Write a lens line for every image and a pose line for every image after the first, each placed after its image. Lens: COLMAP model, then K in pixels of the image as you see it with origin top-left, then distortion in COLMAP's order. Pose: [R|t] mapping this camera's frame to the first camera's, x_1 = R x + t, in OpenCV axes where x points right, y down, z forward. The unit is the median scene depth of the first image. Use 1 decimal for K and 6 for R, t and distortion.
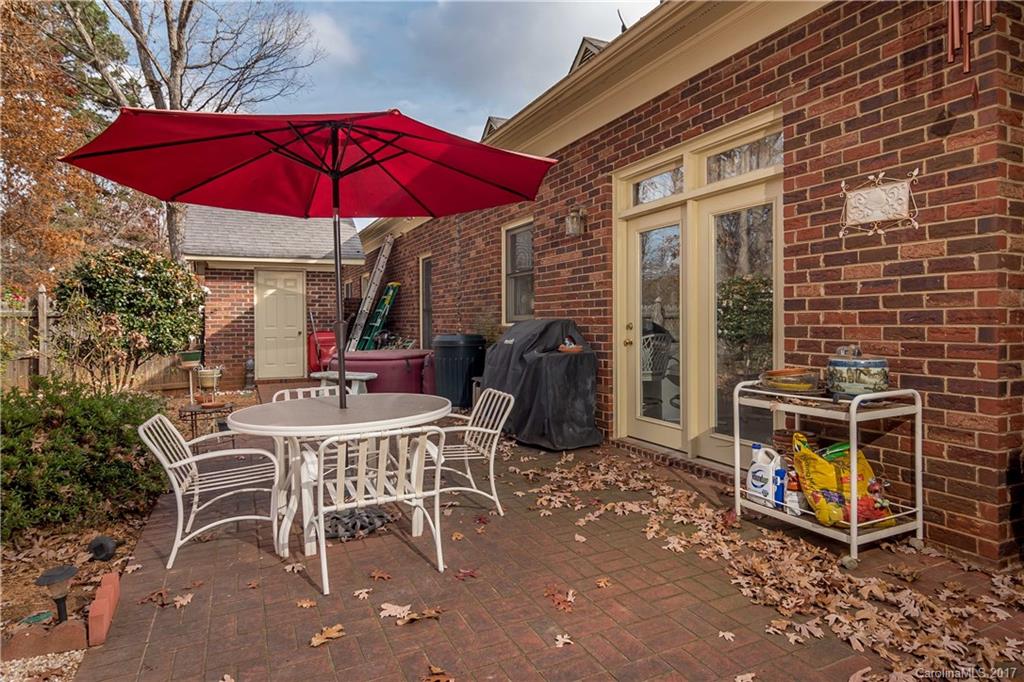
lens RADIAL K [[587.6, 0, 509.1], [0, 587.6, 320.3], [0, 0, 1]] dist [-0.004666, -0.000711]
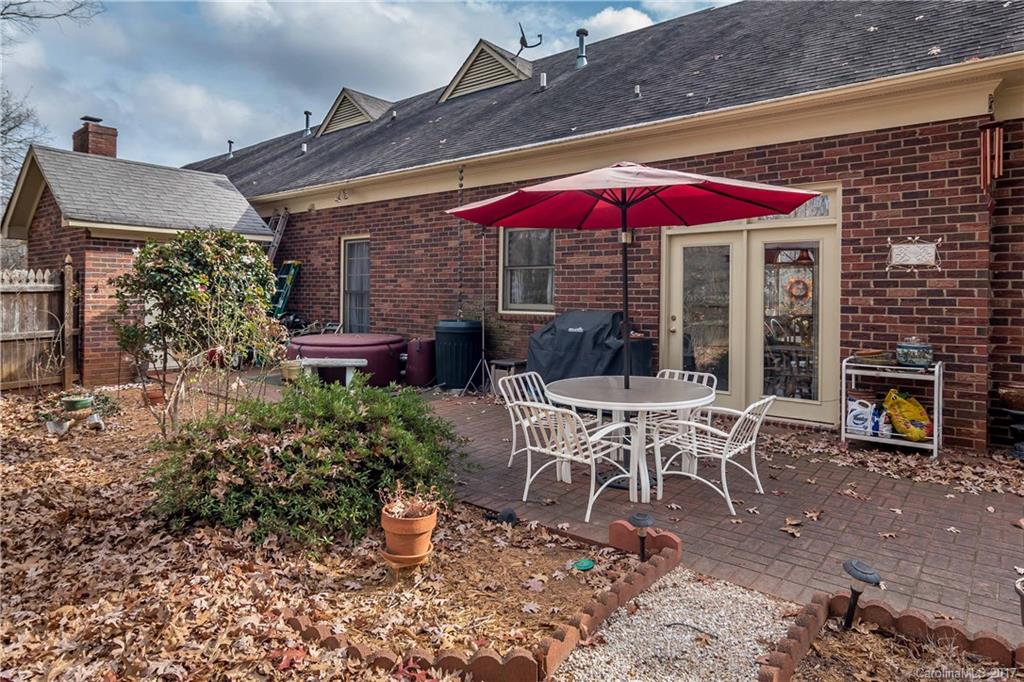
lens RADIAL K [[609.2, 0, 513.7], [0, 609.2, 292.4], [0, 0, 1]] dist [-0.000041, 0.000190]
pose [[0.898347, 0.019899, 0.438836, -1.108742], [-0.018131, 0.999802, -0.008221, -0.045829], [-0.438913, -0.000571, 0.898529, -0.086235]]
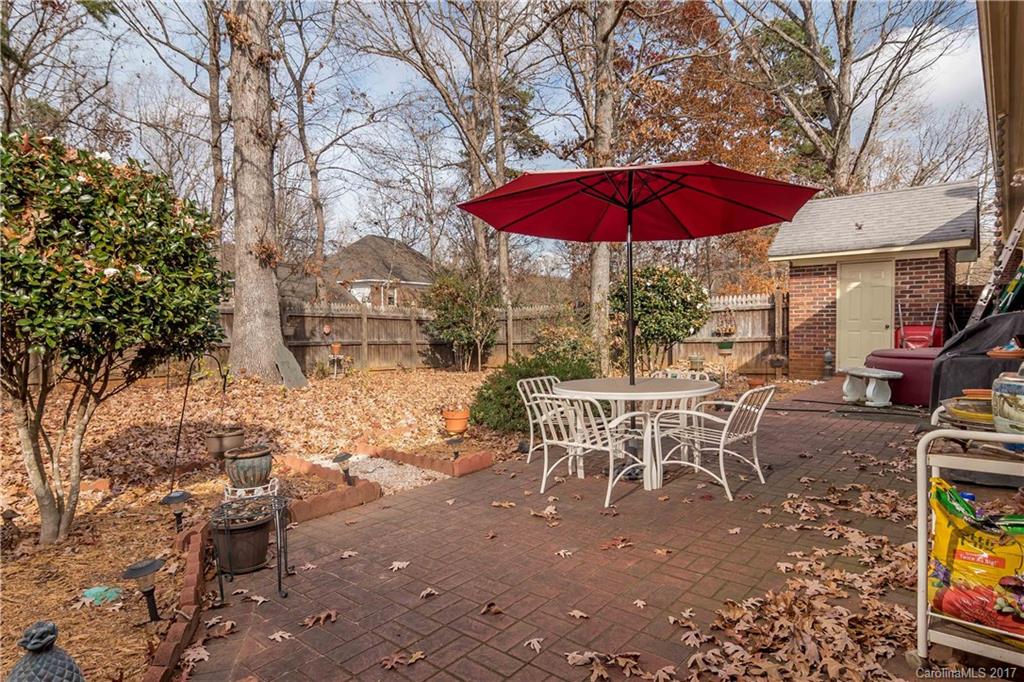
lens RADIAL K [[580.2, 0, 512.0], [0, 580.2, 341.0], [0, 0, 1]] dist [0.002282, 0.001102]
pose [[0.420086, 0.033109, -0.906880, 0.798167], [0.012546, 0.999027, 0.042285, -0.008015], [0.907398, -0.029141, 0.419262, 0.211639]]
